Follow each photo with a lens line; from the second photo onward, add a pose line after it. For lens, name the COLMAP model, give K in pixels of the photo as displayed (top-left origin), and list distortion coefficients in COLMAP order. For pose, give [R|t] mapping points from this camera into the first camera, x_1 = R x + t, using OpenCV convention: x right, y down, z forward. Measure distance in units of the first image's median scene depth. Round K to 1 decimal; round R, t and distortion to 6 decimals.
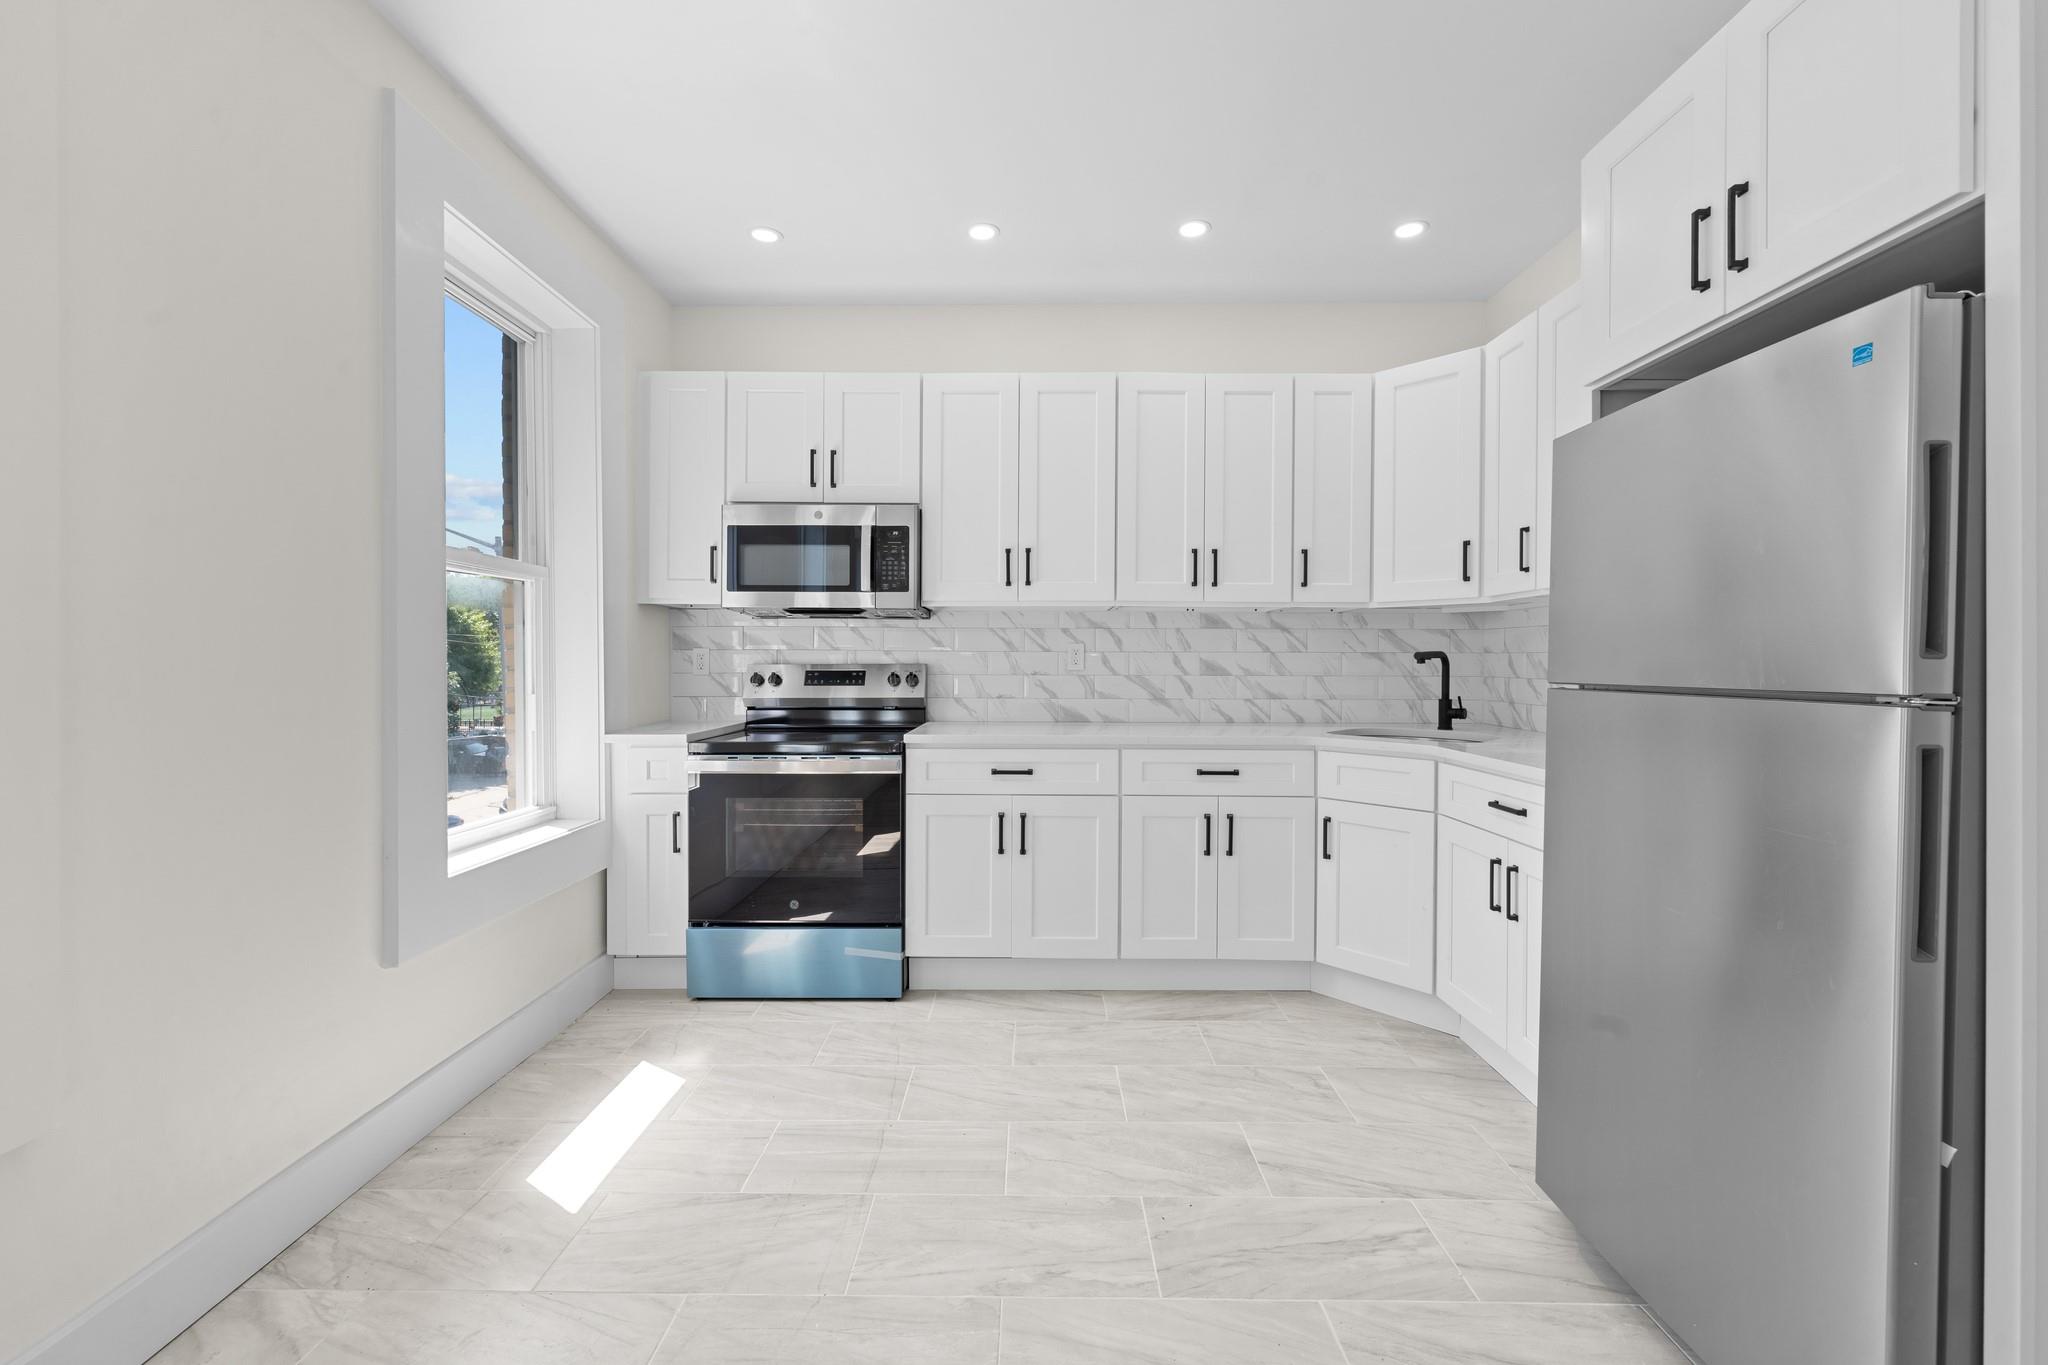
lens RADIAL K [[823.6, 0, 1024.9], [0, 823.6, 677.4], [0, 0, 1]] dist [-0.003246, -0.000218]
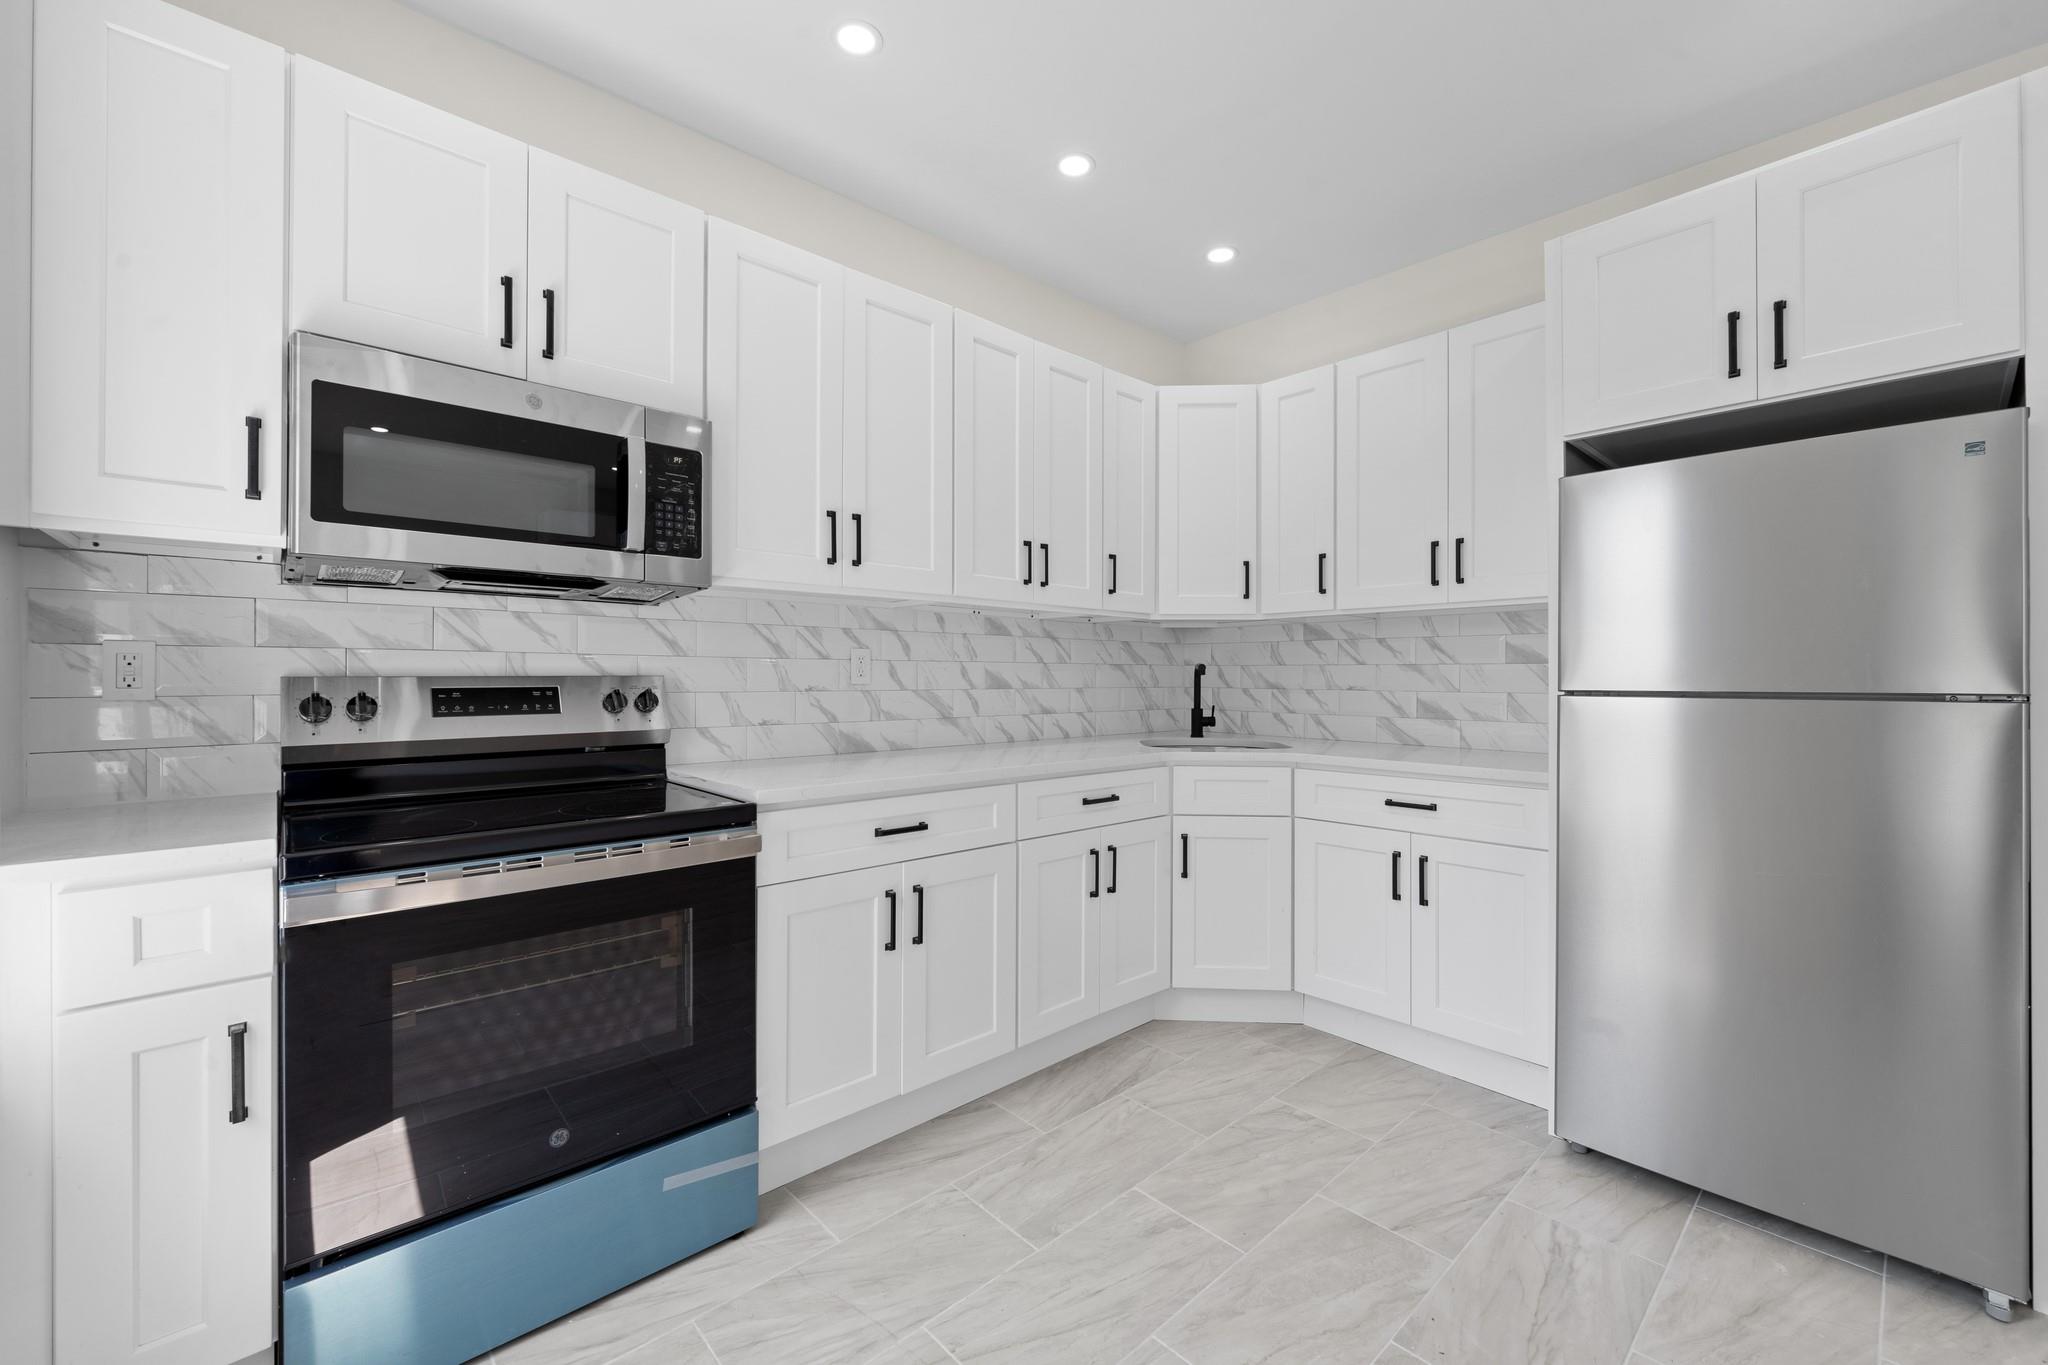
lens RADIAL K [[823.6, 0, 1038.6], [0, 823.6, 683.7], [0, 0, 1]] dist [-0.003246, -0.000218]
pose [[0.730227, -0.006998, 0.683169, -0.374284], [0.013314, 0.999903, -0.003988, -0.004365], [-0.683075, 0.012008, 0.730249, 0.372511]]
